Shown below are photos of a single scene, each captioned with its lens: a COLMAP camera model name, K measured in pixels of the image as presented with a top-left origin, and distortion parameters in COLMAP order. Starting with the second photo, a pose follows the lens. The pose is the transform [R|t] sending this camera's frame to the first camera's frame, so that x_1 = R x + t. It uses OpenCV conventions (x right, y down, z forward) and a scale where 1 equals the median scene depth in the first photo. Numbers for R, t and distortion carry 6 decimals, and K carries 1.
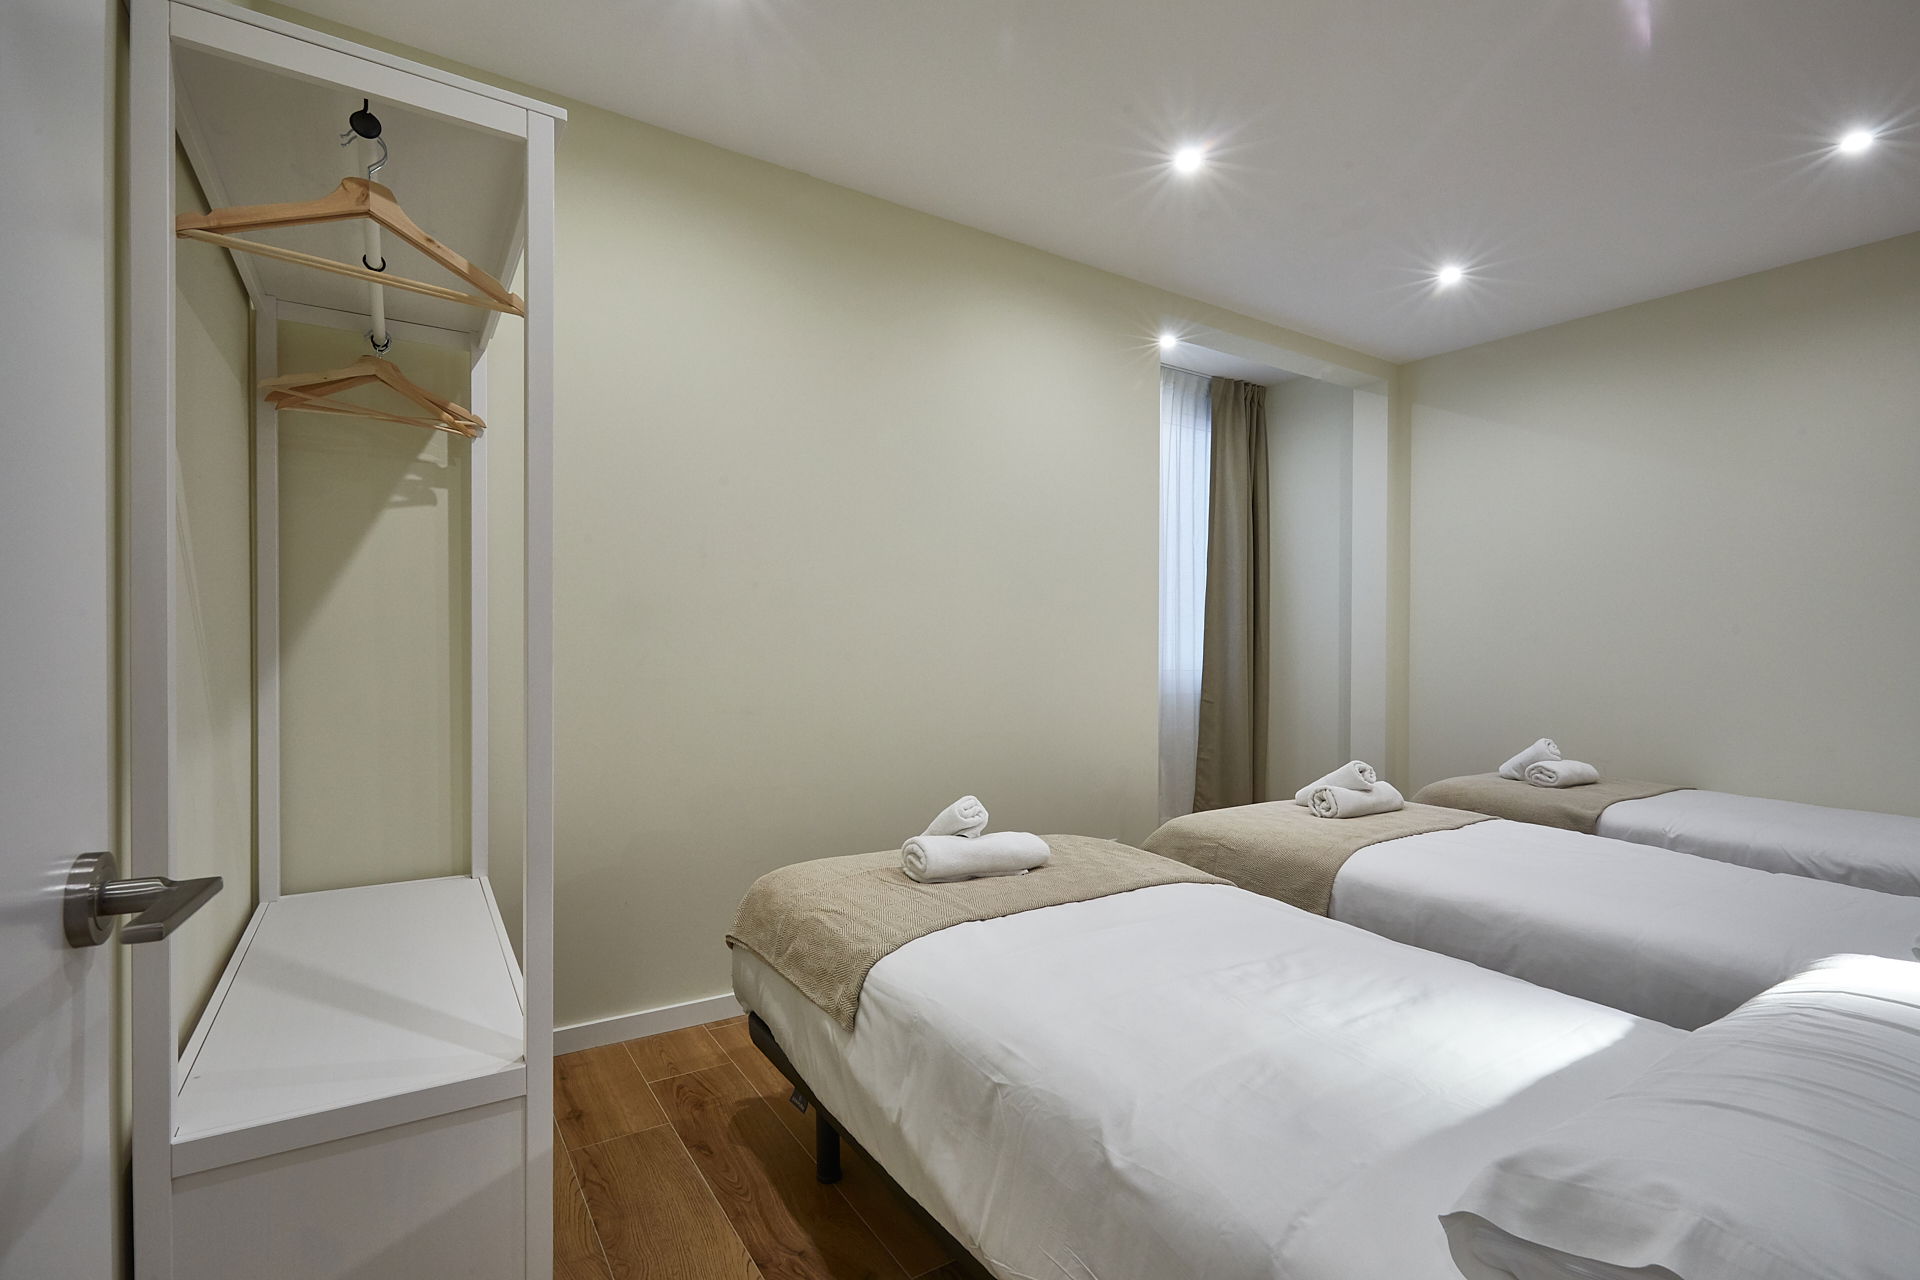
lens RADIAL K [[904.2, 0, 960.1], [0, 904.2, 650.8], [0, 0, 1]] dist [0.002203, 0.000258]
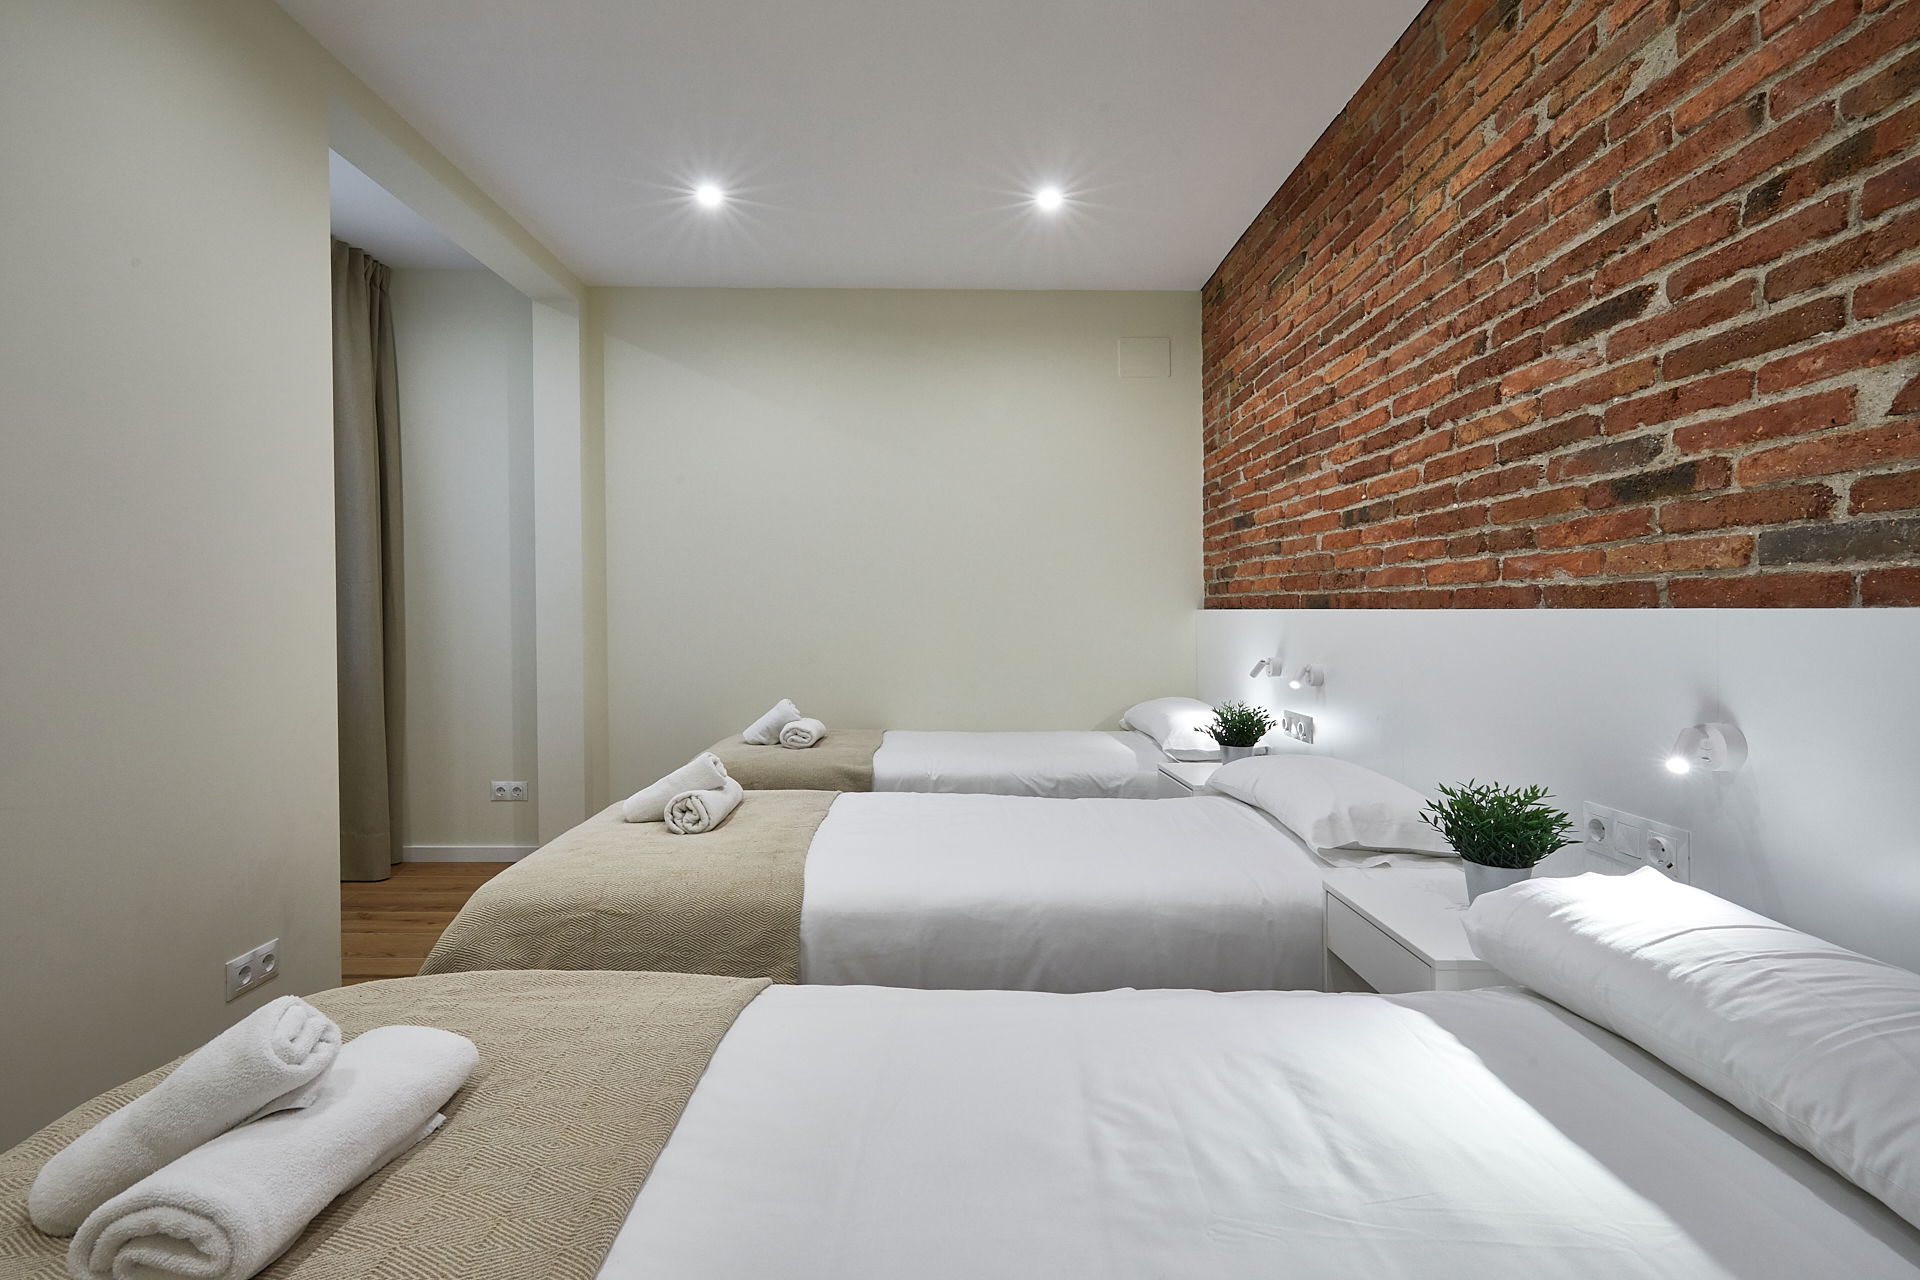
lens RADIAL K [[904.2, 0, 958.9], [0, 904.2, 605.1], [0, 0, 1]] dist [0.002203, 0.000258]
pose [[0.520774, -0.009288, 0.853644, -0.147838], [0.015239, 0.999883, 0.001582, -0.007913], [-0.853559, 0.012185, 0.520854, 0.453928]]
